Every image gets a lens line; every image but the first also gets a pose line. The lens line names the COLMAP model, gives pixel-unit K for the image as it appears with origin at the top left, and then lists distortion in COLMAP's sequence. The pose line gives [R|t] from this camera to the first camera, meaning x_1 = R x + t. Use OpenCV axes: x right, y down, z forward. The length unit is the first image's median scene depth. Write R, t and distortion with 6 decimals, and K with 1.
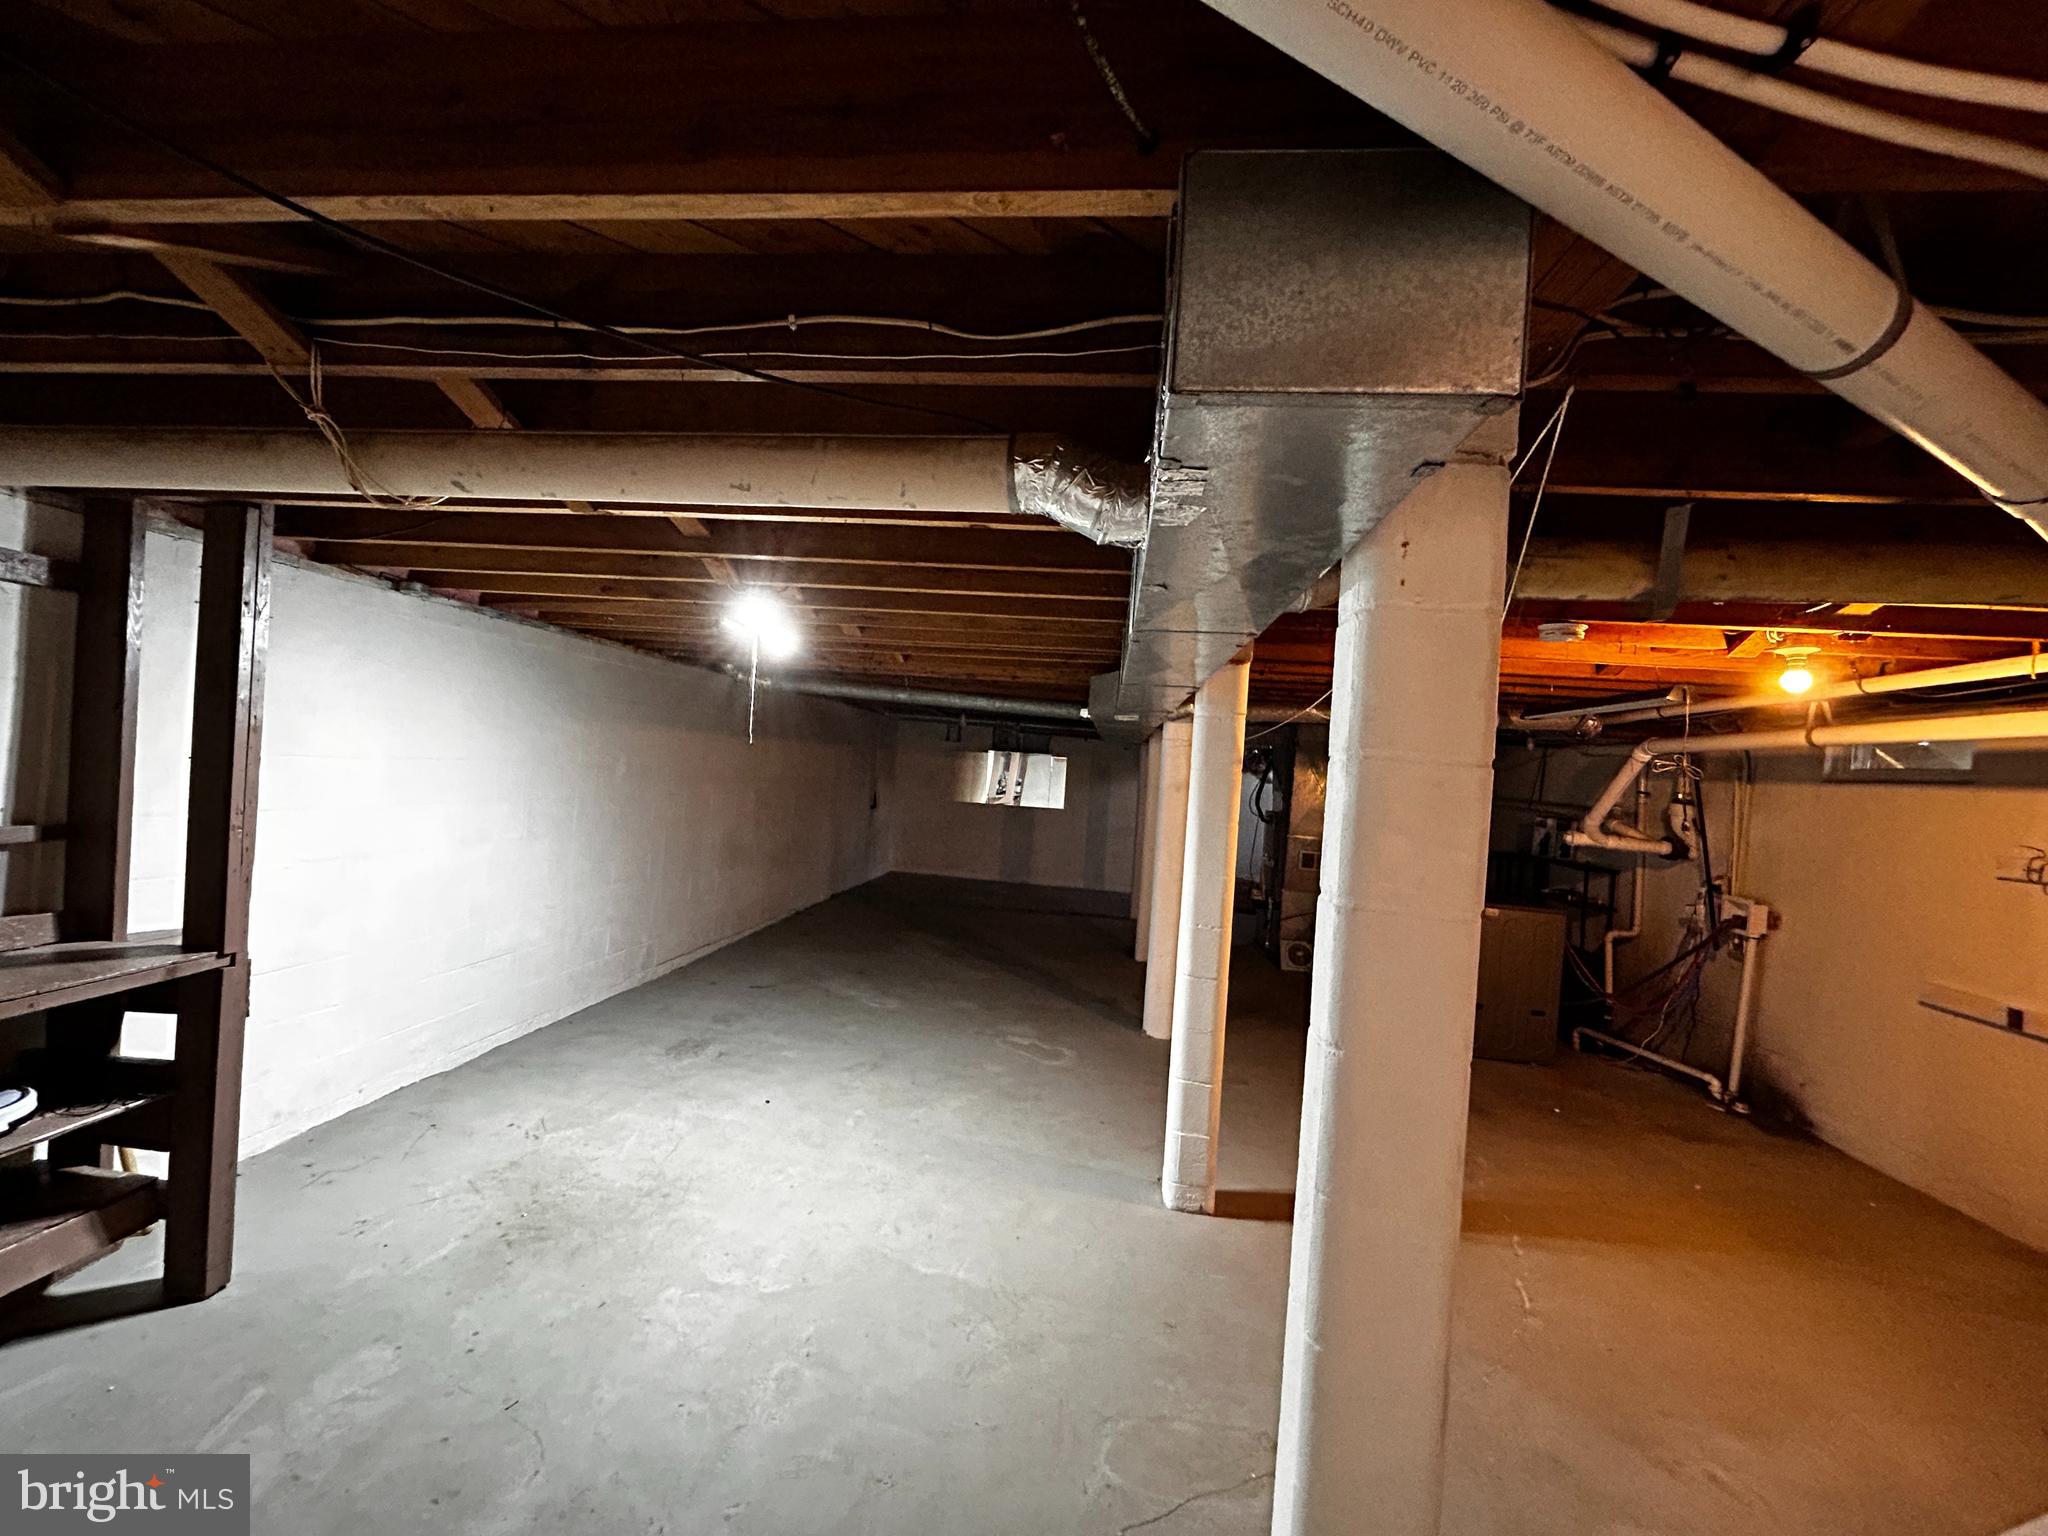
lens RADIAL K [[829.5, 0, 1025.8], [0, 829.5, 768.8], [0, 0, 1]] dist [0.000377, 0.000652]
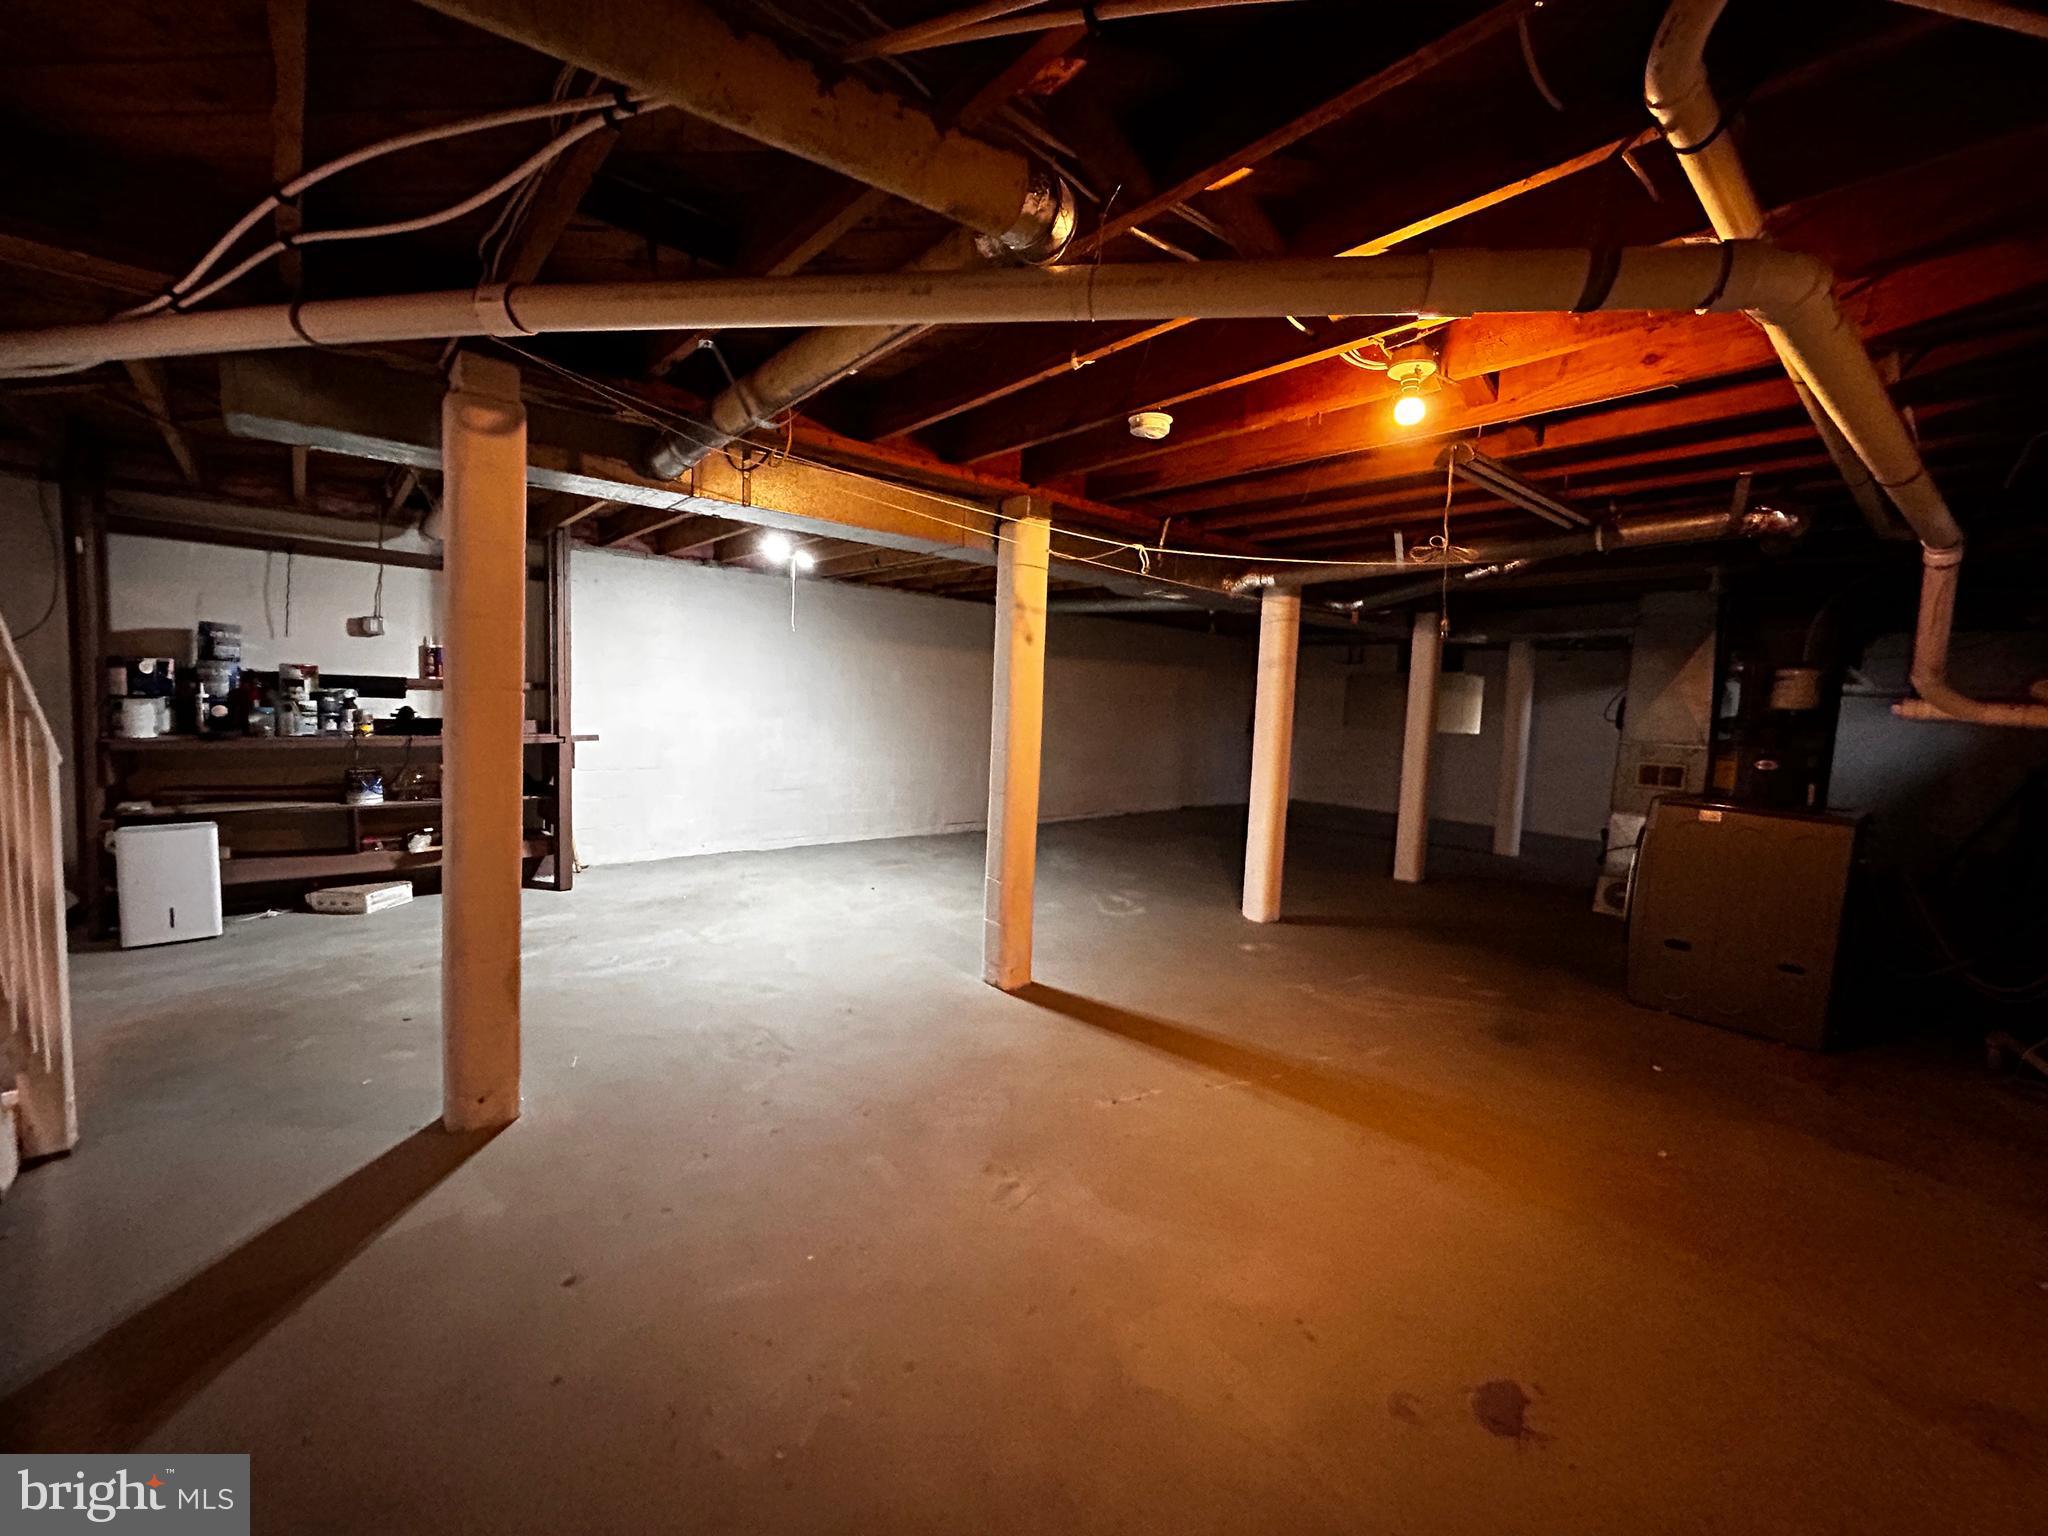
lens RADIAL K [[829.5, 0, 1030.0], [0, 829.5, 768.0], [0, 0, 1]] dist [0.000377, 0.000652]
pose [[0.744712, 0.021507, -0.667039, 1.050104], [0.007043, 0.999172, 0.040078, 0.166283], [0.667349, -0.034545, 0.743944, 0.140911]]
